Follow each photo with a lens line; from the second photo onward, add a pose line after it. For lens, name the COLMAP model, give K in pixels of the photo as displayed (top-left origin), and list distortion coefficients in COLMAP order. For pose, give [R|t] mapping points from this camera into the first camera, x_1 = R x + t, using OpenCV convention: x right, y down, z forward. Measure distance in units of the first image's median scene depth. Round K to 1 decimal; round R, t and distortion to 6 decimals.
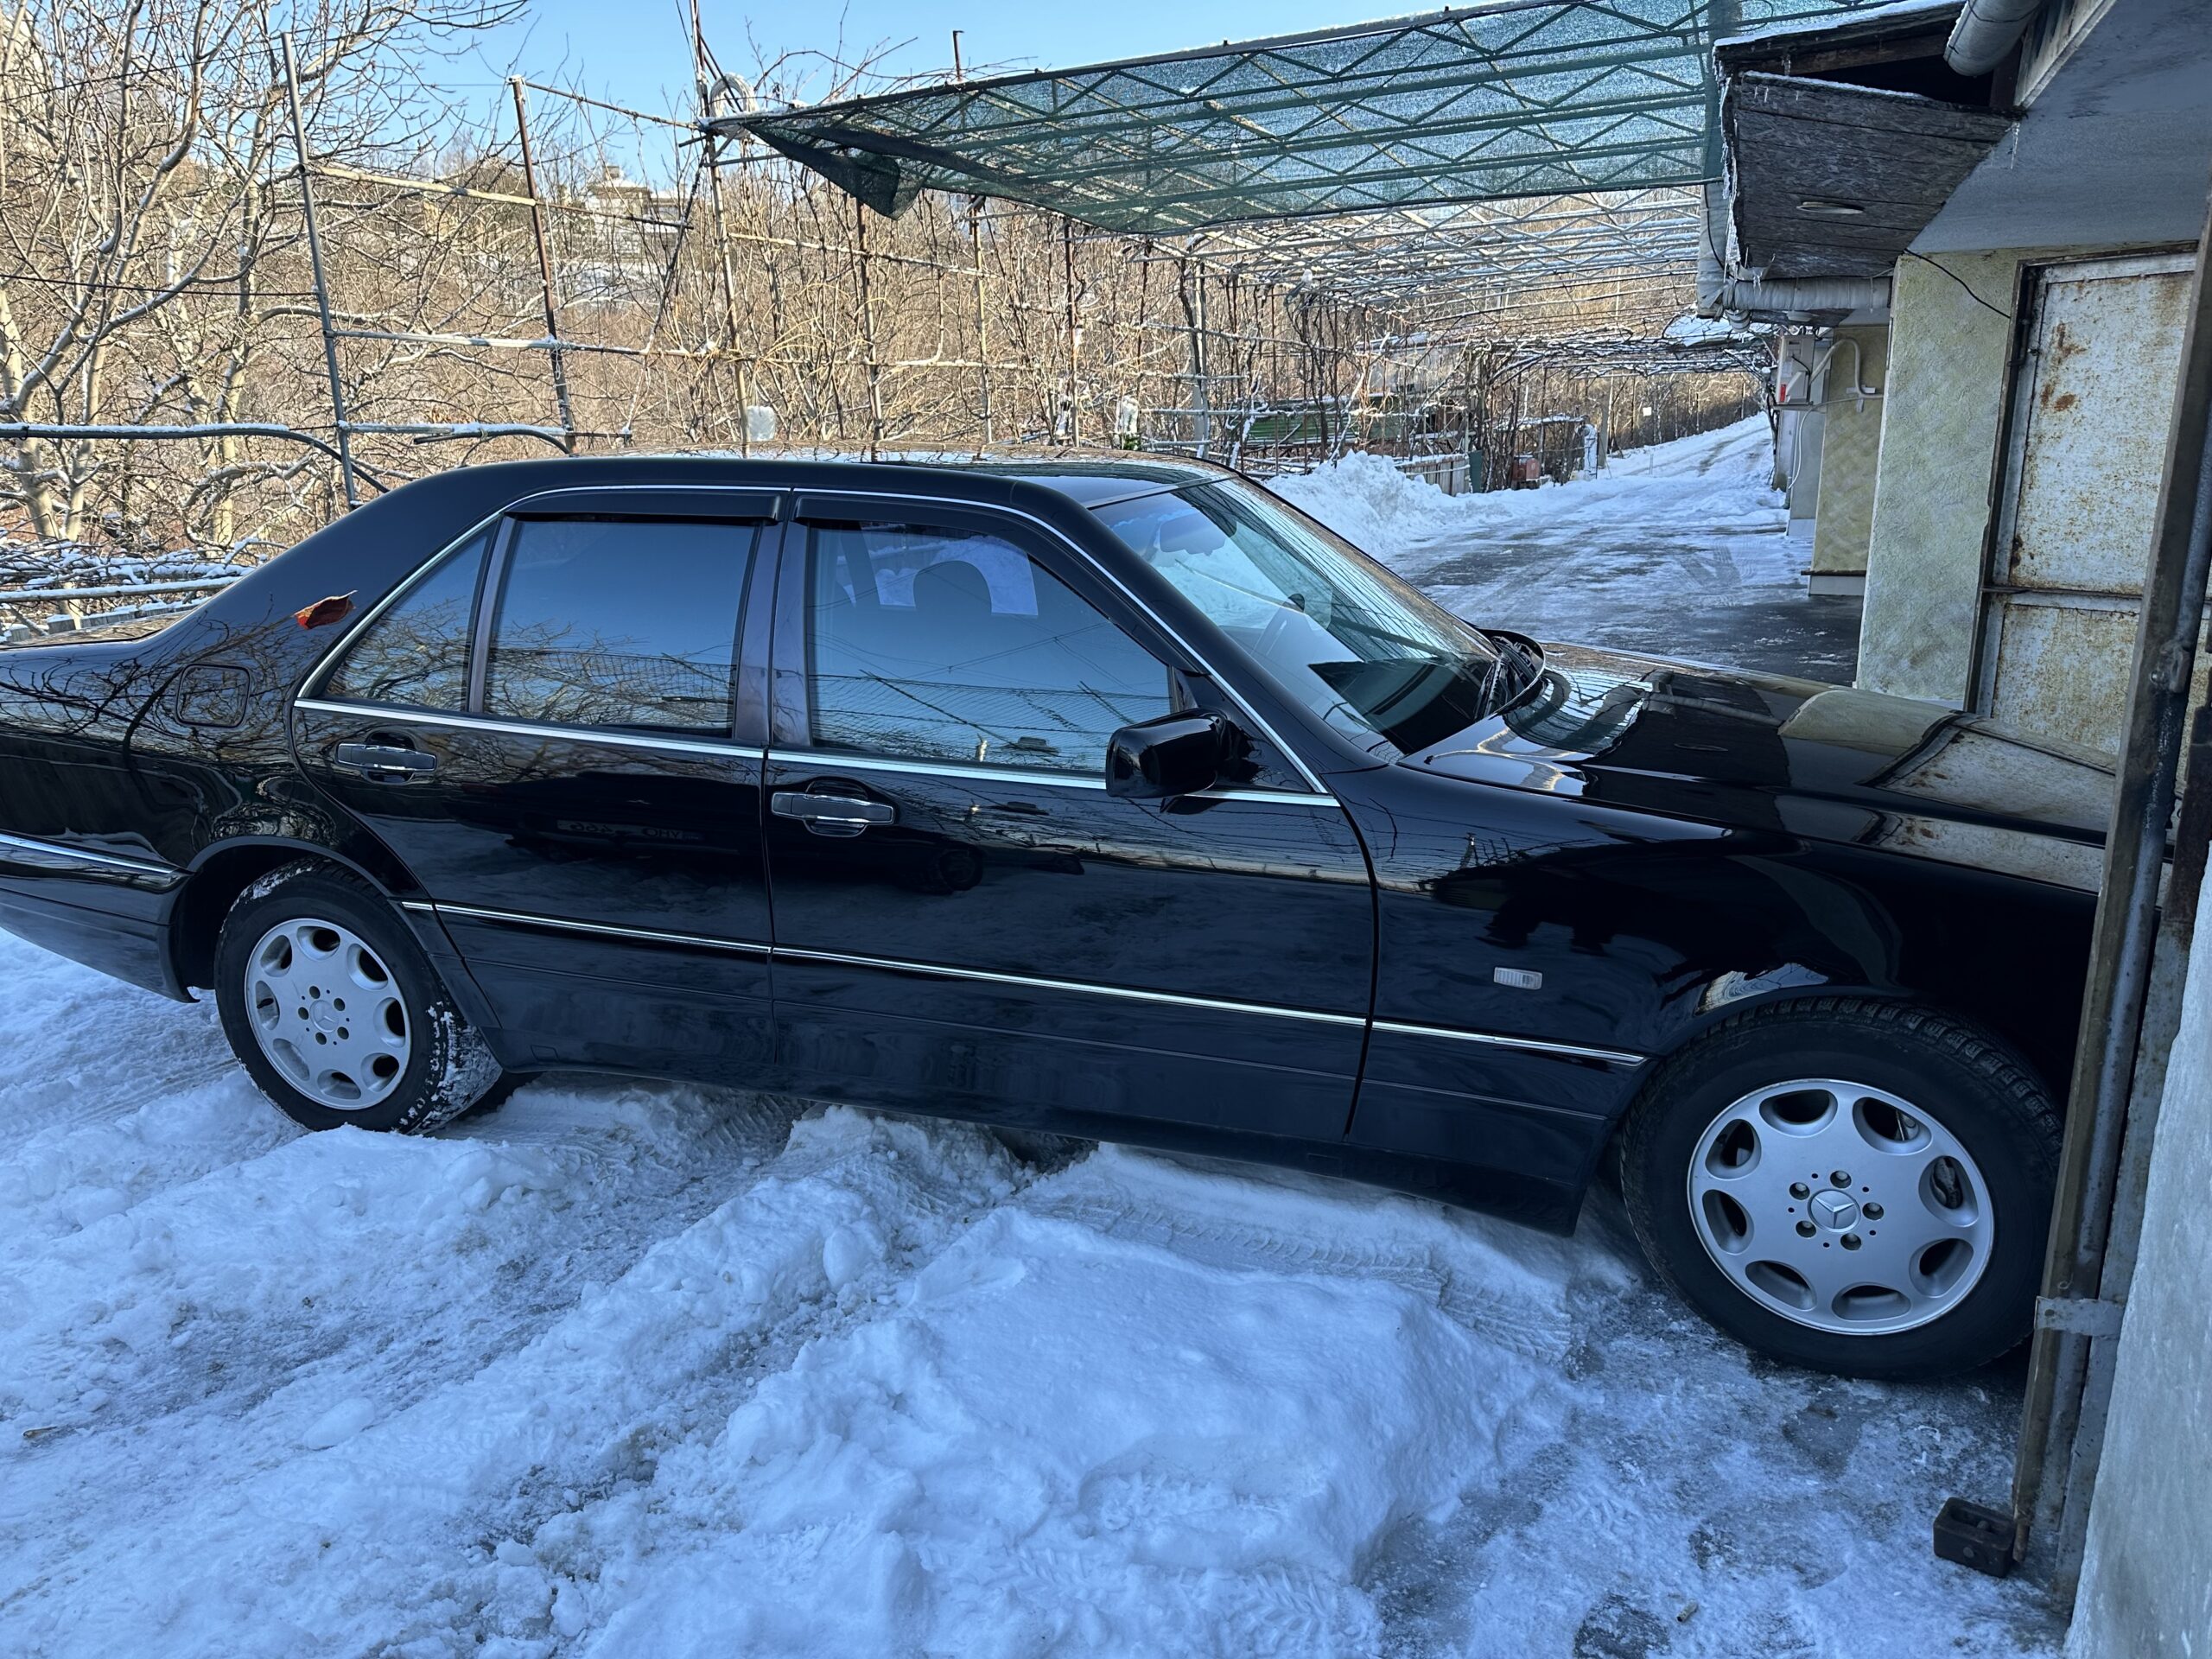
lens RADIAL K [[1534.4, 0, 1116.5], [0, 1534.4, 826.4], [0, 0, 1]] dist [0.044936, -0.061718]
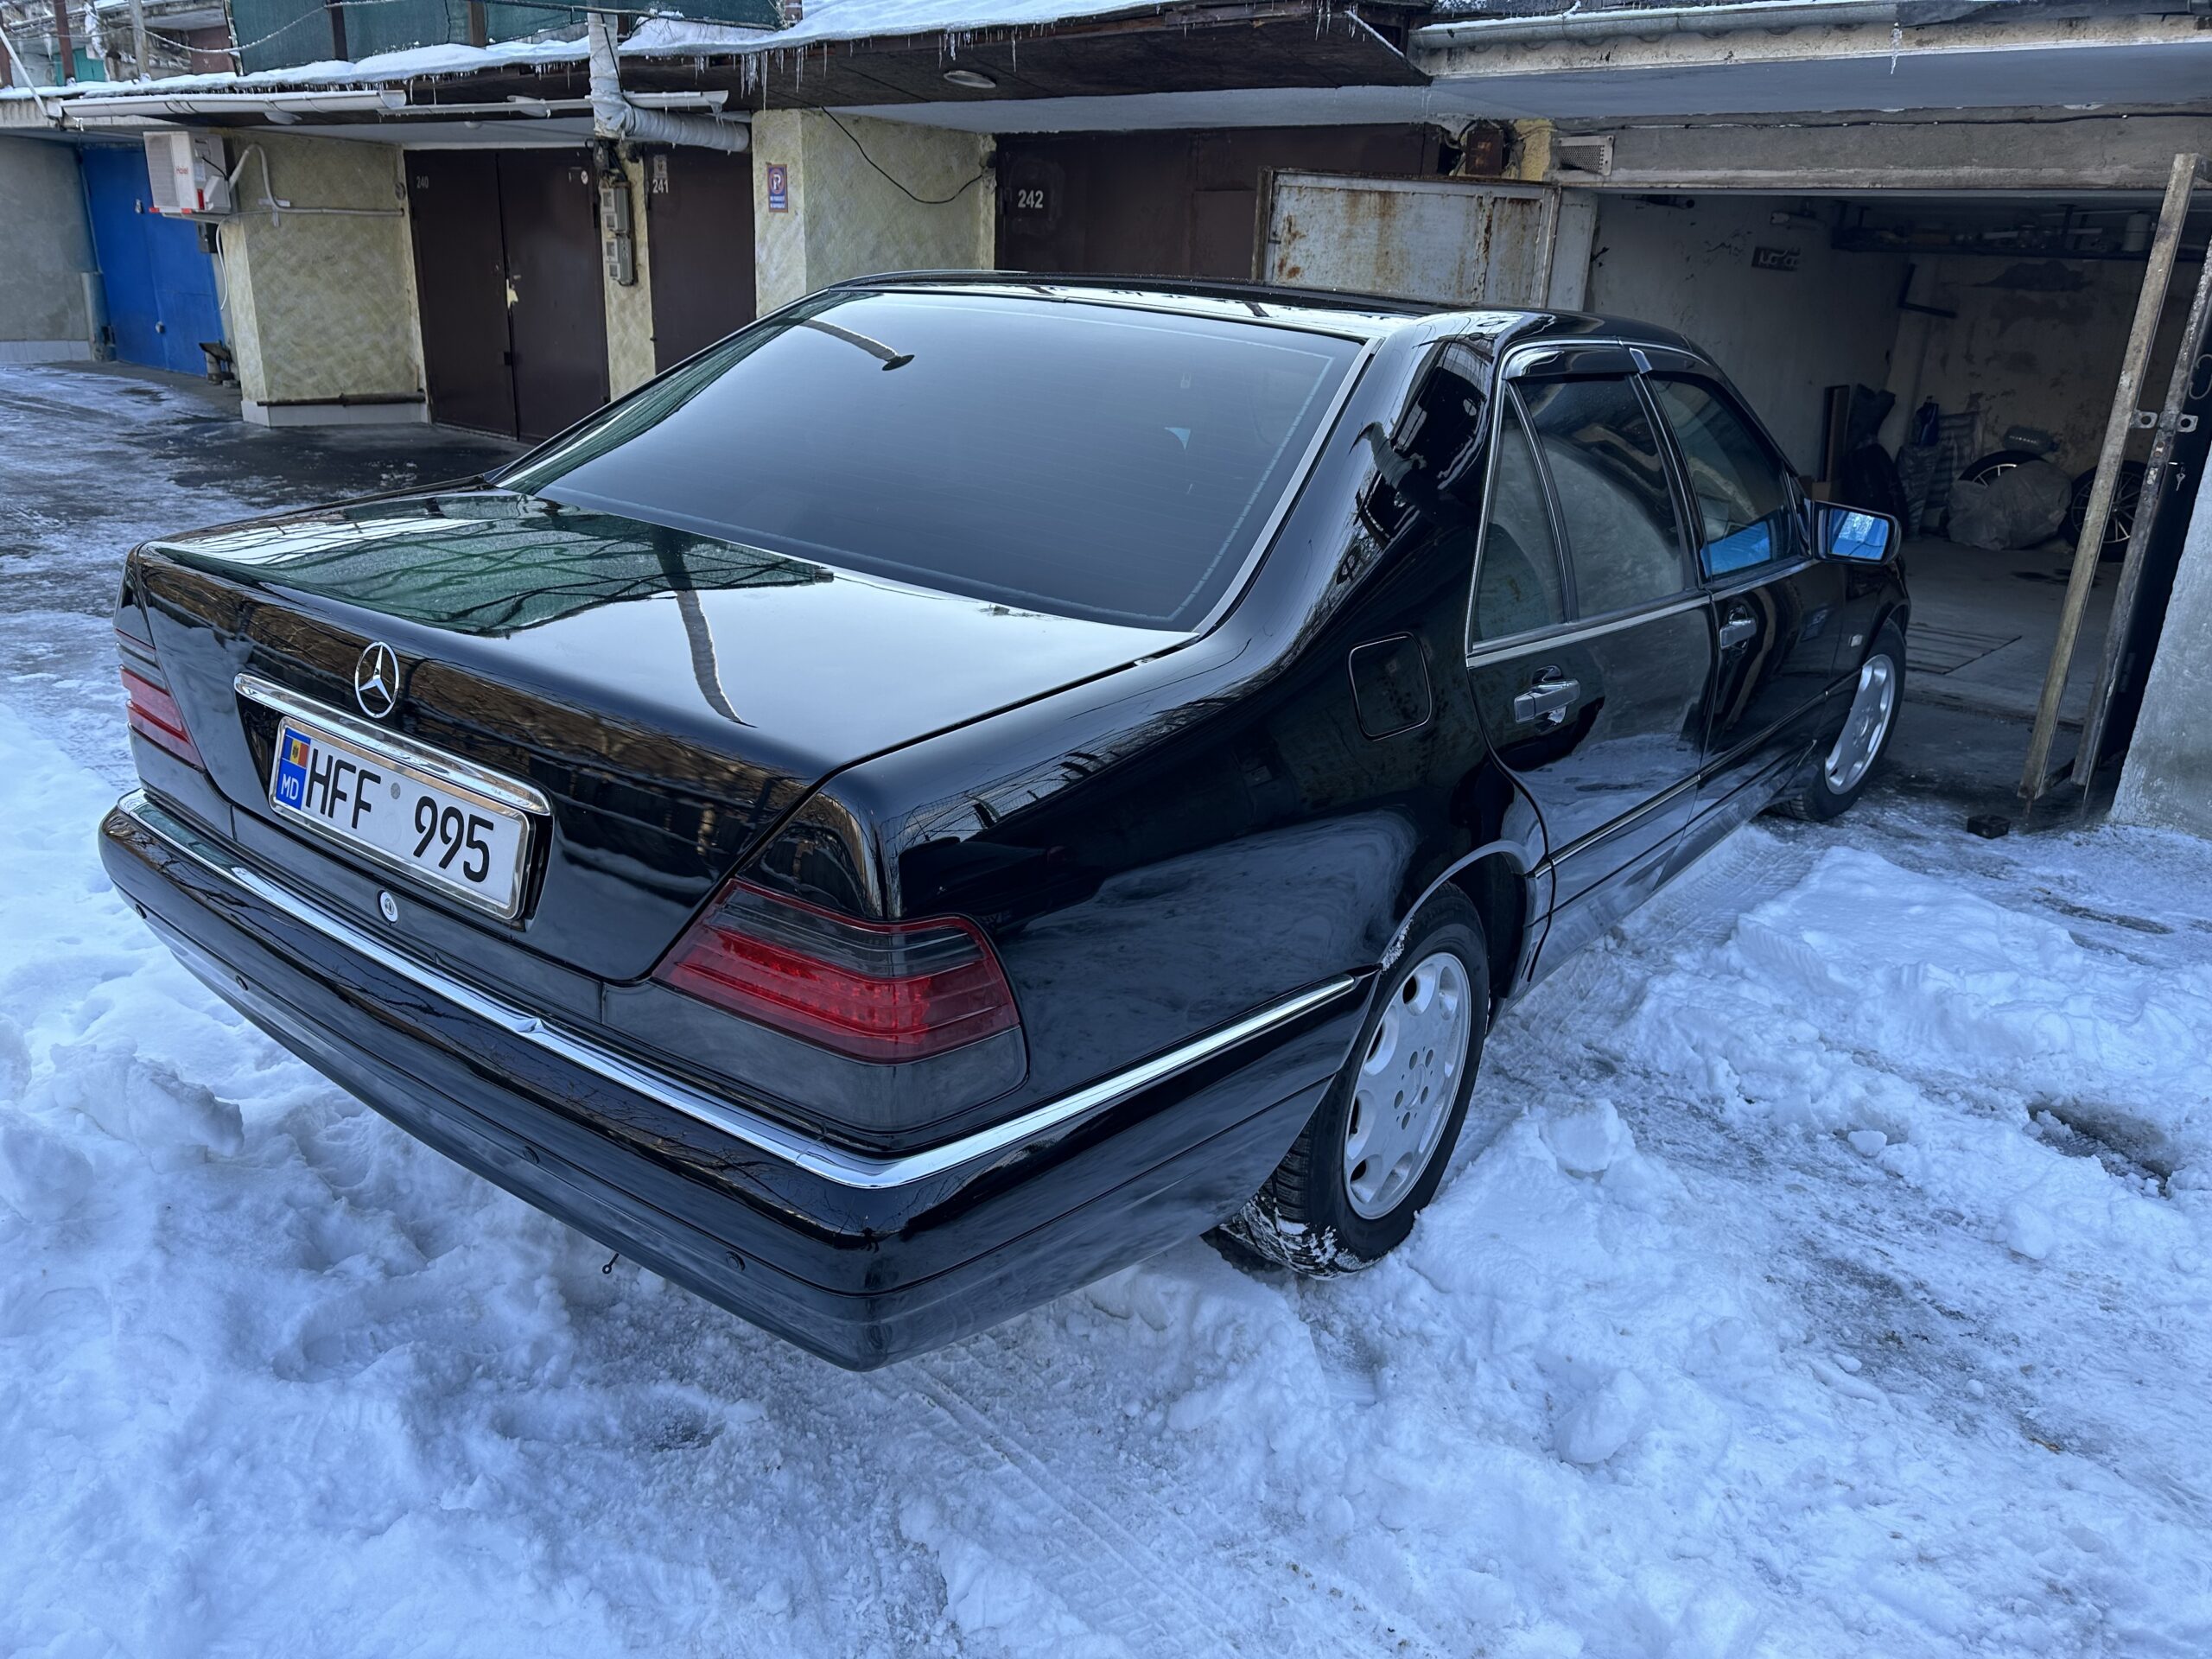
lens RADIAL K [[1534.4, 0, 1116.5], [0, 1534.4, 826.4], [0, 0, 1]] dist [0.044936, -0.061718]
pose [[0.321309, -0.286953, 0.902452, -0.960029], [0.184885, 0.953654, 0.237407, -0.156157], [-0.928751, 0.090569, 0.359470, 0.702647]]
